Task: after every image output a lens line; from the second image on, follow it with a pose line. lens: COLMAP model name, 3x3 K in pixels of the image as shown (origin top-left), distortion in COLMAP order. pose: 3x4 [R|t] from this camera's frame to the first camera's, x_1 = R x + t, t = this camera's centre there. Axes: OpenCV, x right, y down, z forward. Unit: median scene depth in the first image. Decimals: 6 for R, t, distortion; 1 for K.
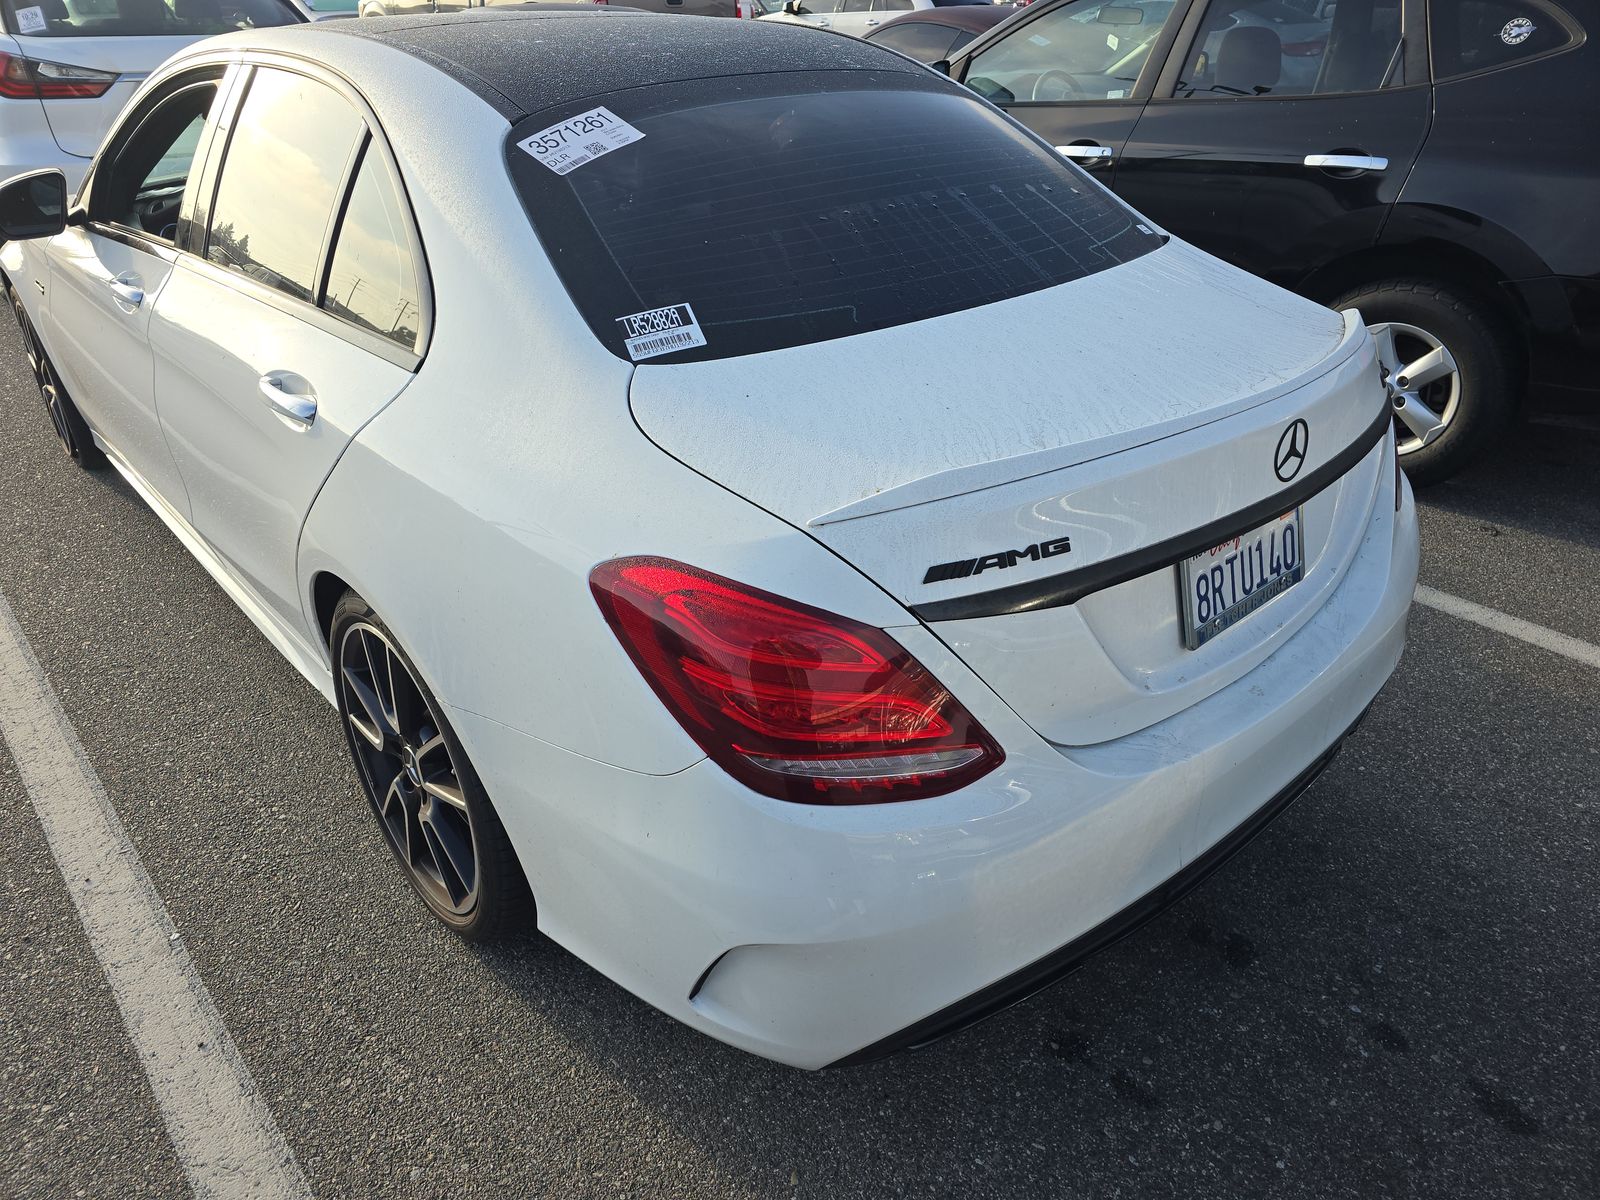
lens RADIAL K [[1063.8, 0, 796.1], [0, 1063.8, 595.7], [0, 0, 1]] dist [0.059439, -0.056958]
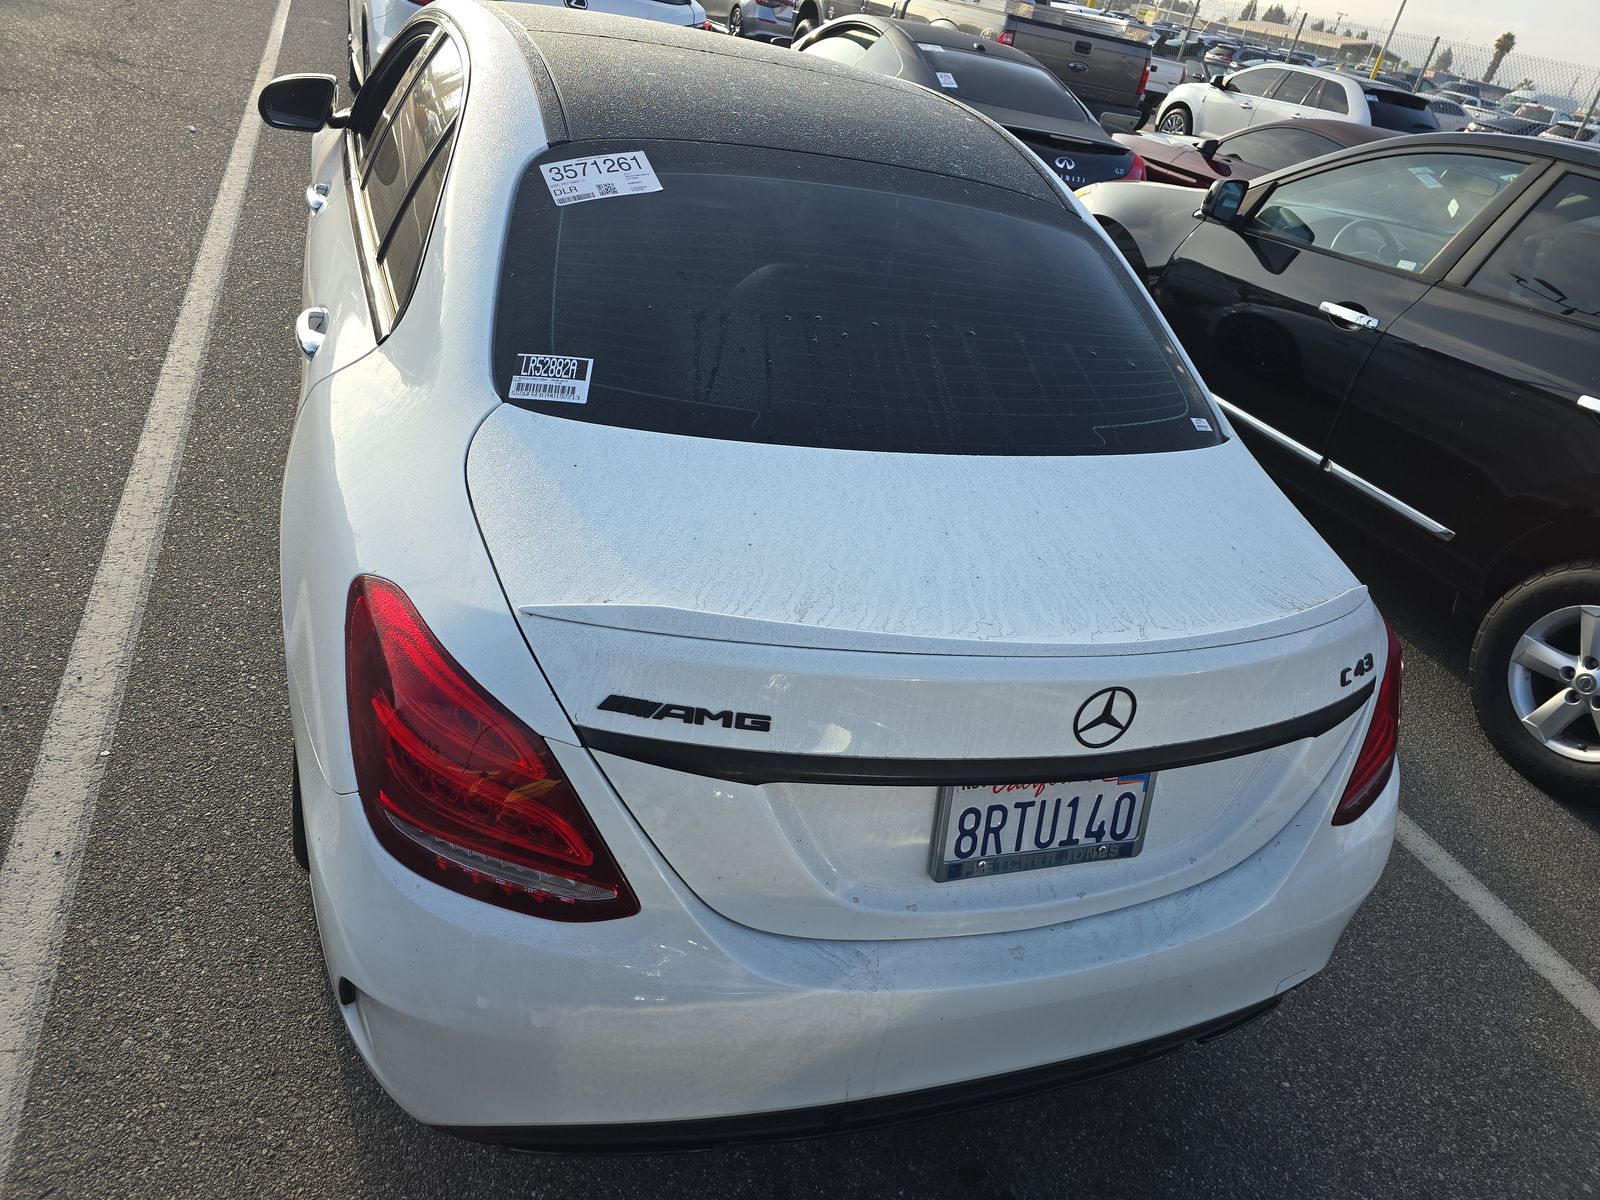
lens RADIAL K [[1063.8, 0, 796.1], [0, 1063.8, 595.7], [0, 0, 1]] dist [0.059439, -0.056958]
pose [[0.911412, 0.341994, -0.228842, 0.350573], [-0.345391, 0.938089, 0.026342, -0.145236], [0.223683, 0.055031, 0.973107, 0.069096]]
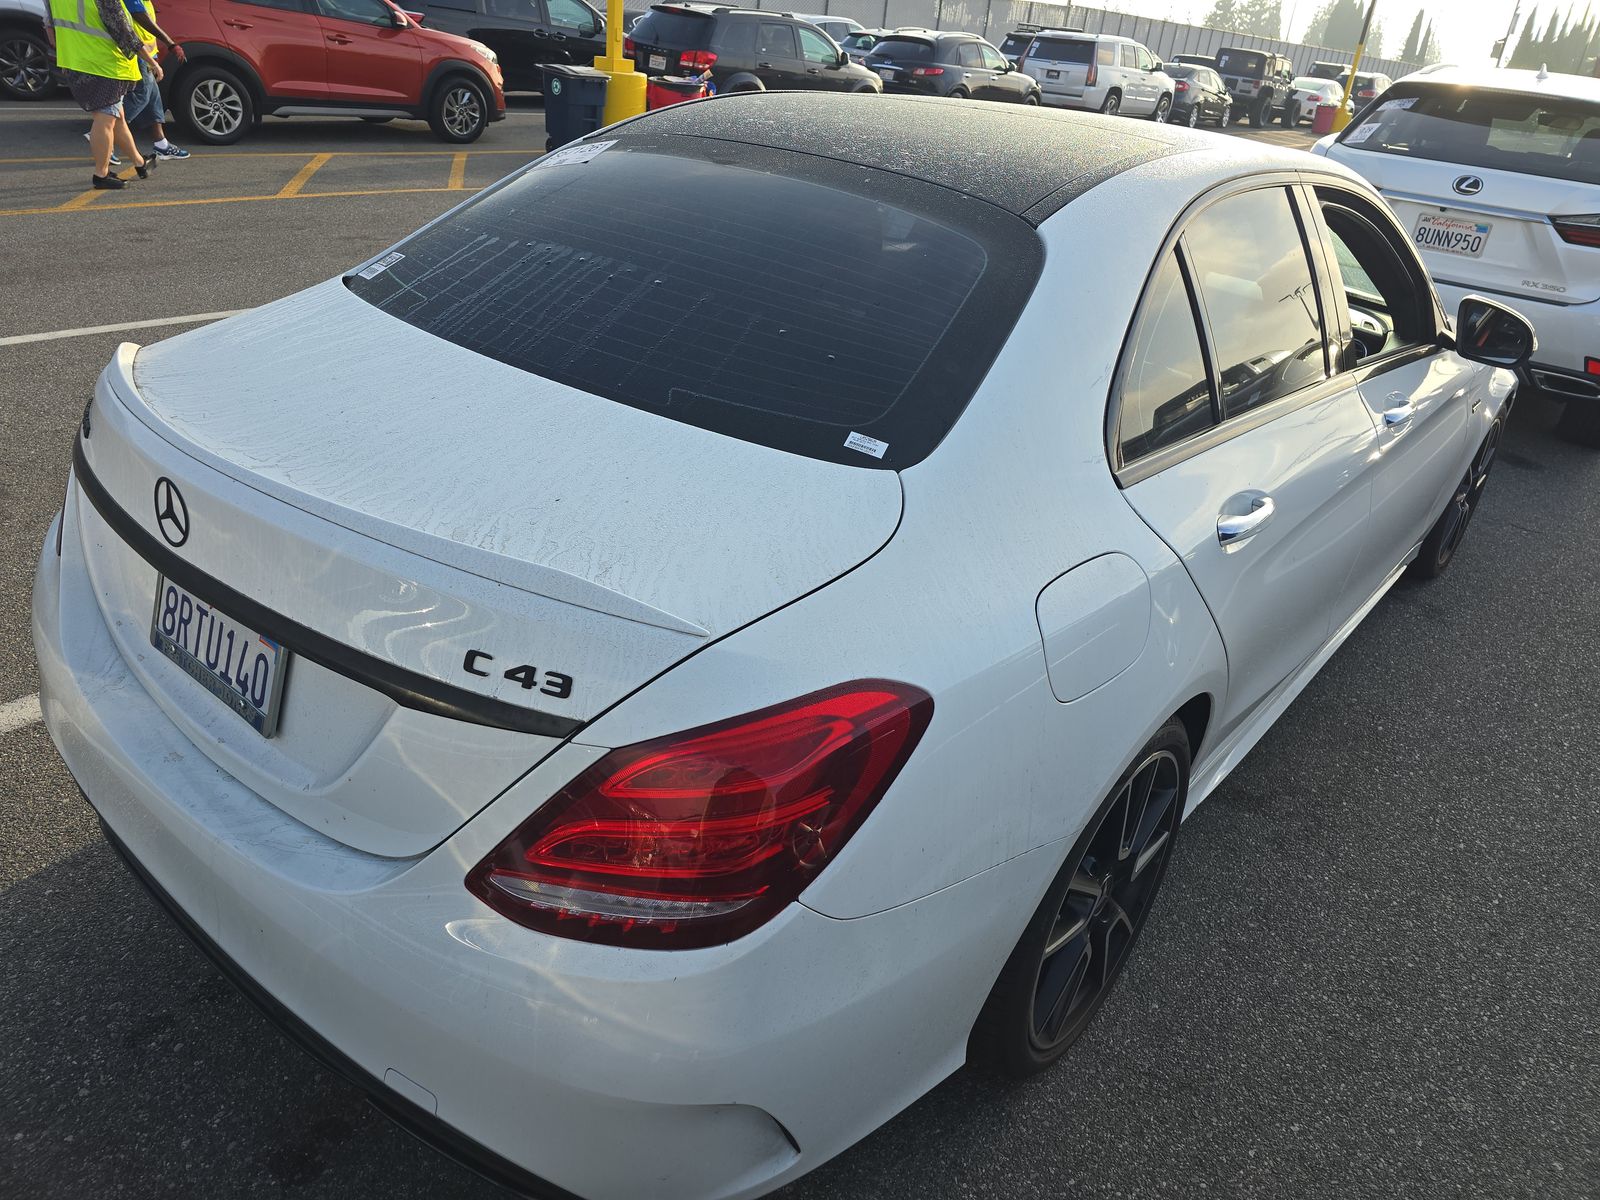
lens RADIAL K [[1095.5, 0, 819.7], [0, 1095.5, 598.7], [0, 0, 1]] dist [0.030966, -0.027171]
pose [[0.163068, 0.467013, -0.869084, 1.233860], [-0.564030, 0.766863, 0.306253, -0.596505], [0.809493, 0.440249, 0.388460, 0.985779]]
